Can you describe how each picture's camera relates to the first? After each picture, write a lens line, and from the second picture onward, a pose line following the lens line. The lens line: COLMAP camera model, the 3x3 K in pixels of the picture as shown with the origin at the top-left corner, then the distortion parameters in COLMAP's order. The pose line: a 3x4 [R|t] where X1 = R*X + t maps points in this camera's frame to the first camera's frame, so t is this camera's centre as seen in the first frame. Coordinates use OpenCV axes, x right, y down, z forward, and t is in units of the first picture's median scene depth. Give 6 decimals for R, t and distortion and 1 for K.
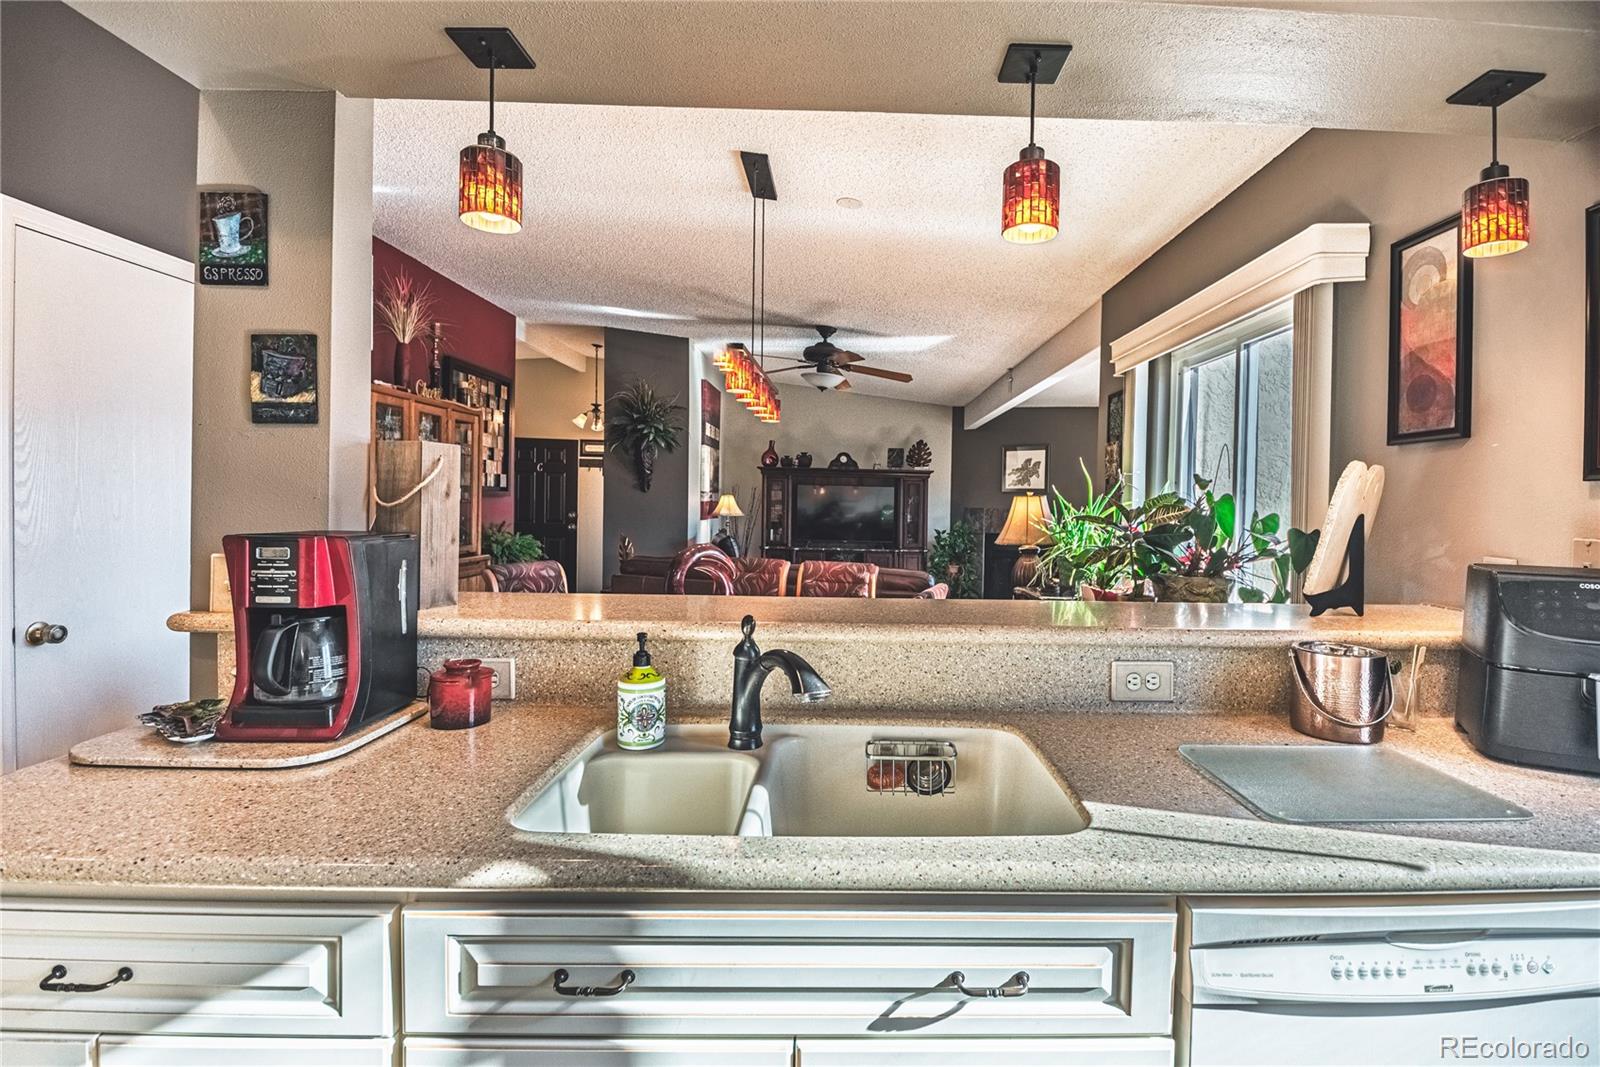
lens RADIAL K [[718.4, 0, 817.3], [0, 718.4, 527.2], [0, 0, 1]] dist [0.017693, -0.020770]
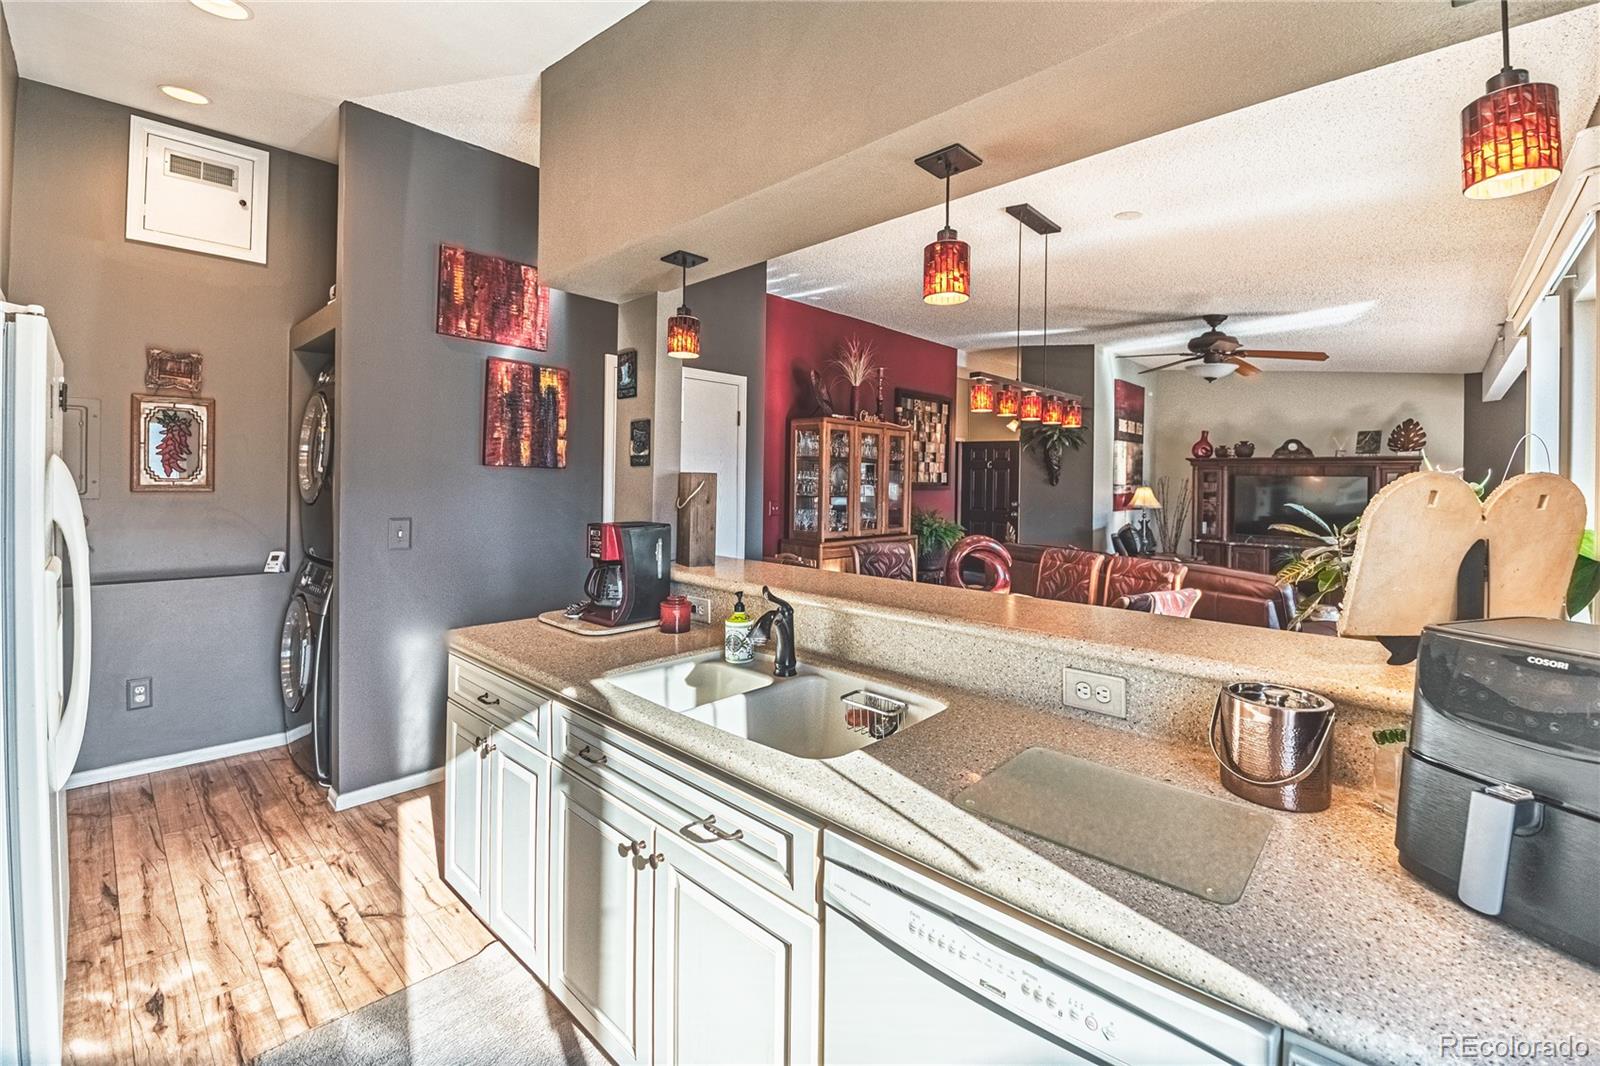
lens RADIAL K [[658.1, 0, 840.4], [0, 658.1, 488.3], [0, 0, 1]] dist [0.002229, -0.011159]
pose [[0.732958, -0.002387, -0.680270, 0.390499], [-0.020239, 0.999475, -0.025314, -0.021523], [0.679973, 0.032322, 0.732525, 0.027670]]
